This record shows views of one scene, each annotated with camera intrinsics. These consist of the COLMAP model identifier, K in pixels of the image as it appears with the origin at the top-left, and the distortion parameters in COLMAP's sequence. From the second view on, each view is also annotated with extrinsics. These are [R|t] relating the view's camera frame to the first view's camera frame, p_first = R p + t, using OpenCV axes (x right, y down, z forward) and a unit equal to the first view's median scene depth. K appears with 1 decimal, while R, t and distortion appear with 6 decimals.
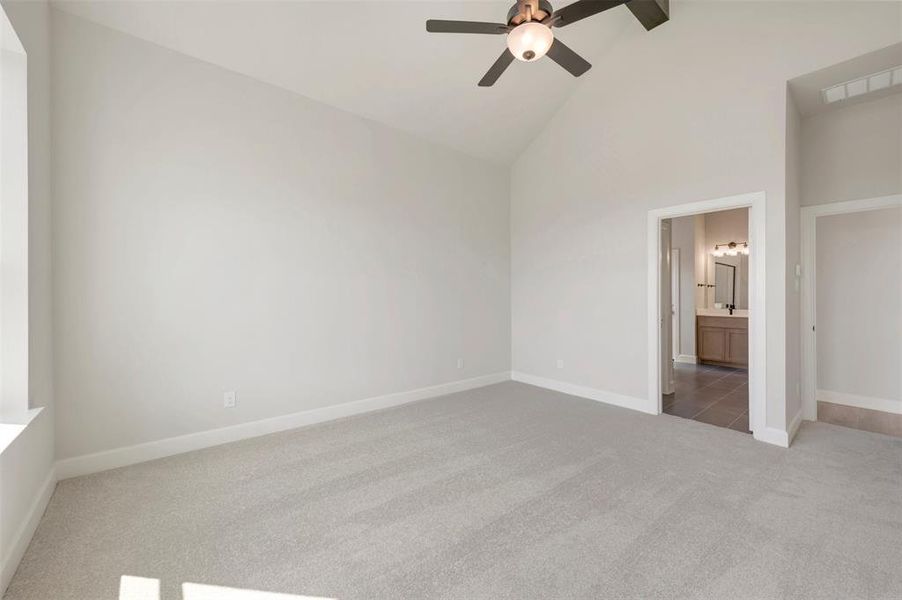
lens RADIAL K [[365.5, 0, 454.6], [0, 365.5, 292.9], [0, 0, 1]] dist [0.007952, 0.000133]
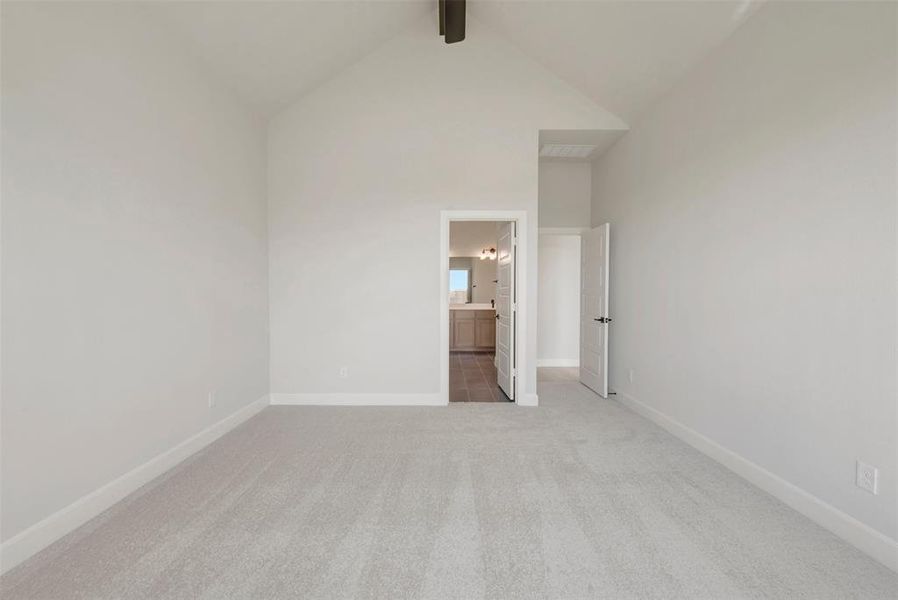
lens RADIAL K [[363.9, 0, 454.0], [0, 363.9, 300.2], [0, 0, 1]] dist [0.007952, 0.000133]
pose [[0.639577, -0.020369, 0.768457, -0.143204], [-0.001602, 0.999611, 0.027829, -0.000435], [-0.768725, -0.019030, 0.639296, 0.188800]]
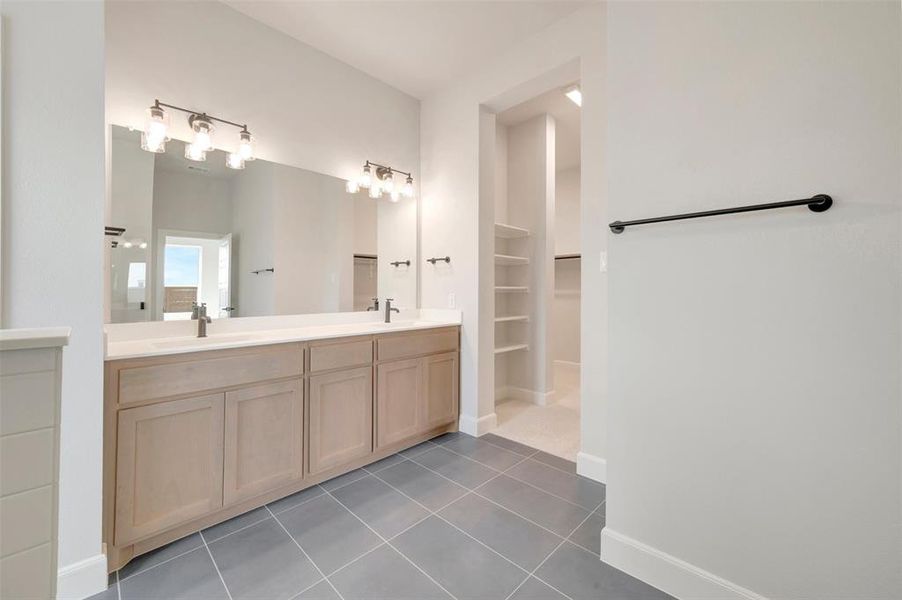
lens RADIAL K [[365.5, 0, 452.4], [0, 365.5, 284.2], [0, 0, 1]] dist [0.007952, 0.000133]
pose [[-0.073815, 0.009149, 0.997230, 0.443124], [-0.000971, 0.999957, -0.009246, 0.017511], [-0.997271, -0.001651, -0.073803, 0.849971]]
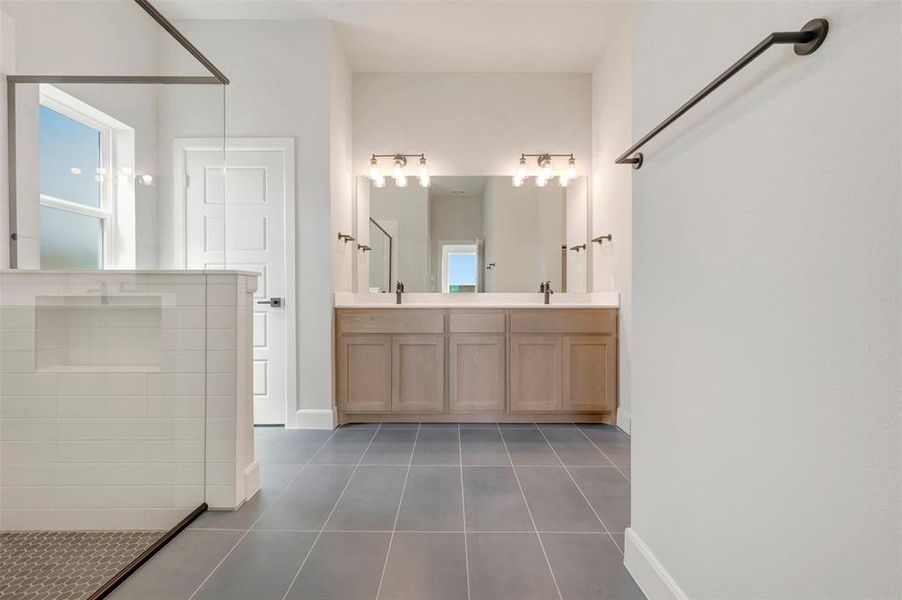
lens RADIAL K [[365.5, 0, 447.9], [0, 365.5, 295.7], [0, 0, 1]] dist [0.007952, 0.000133]
pose [[0.665991, -0.008375, 0.745913, 0.464009], [0.001655, 0.999951, 0.009750, 0.046710], [-0.745958, -0.005259, 0.665972, 0.669506]]
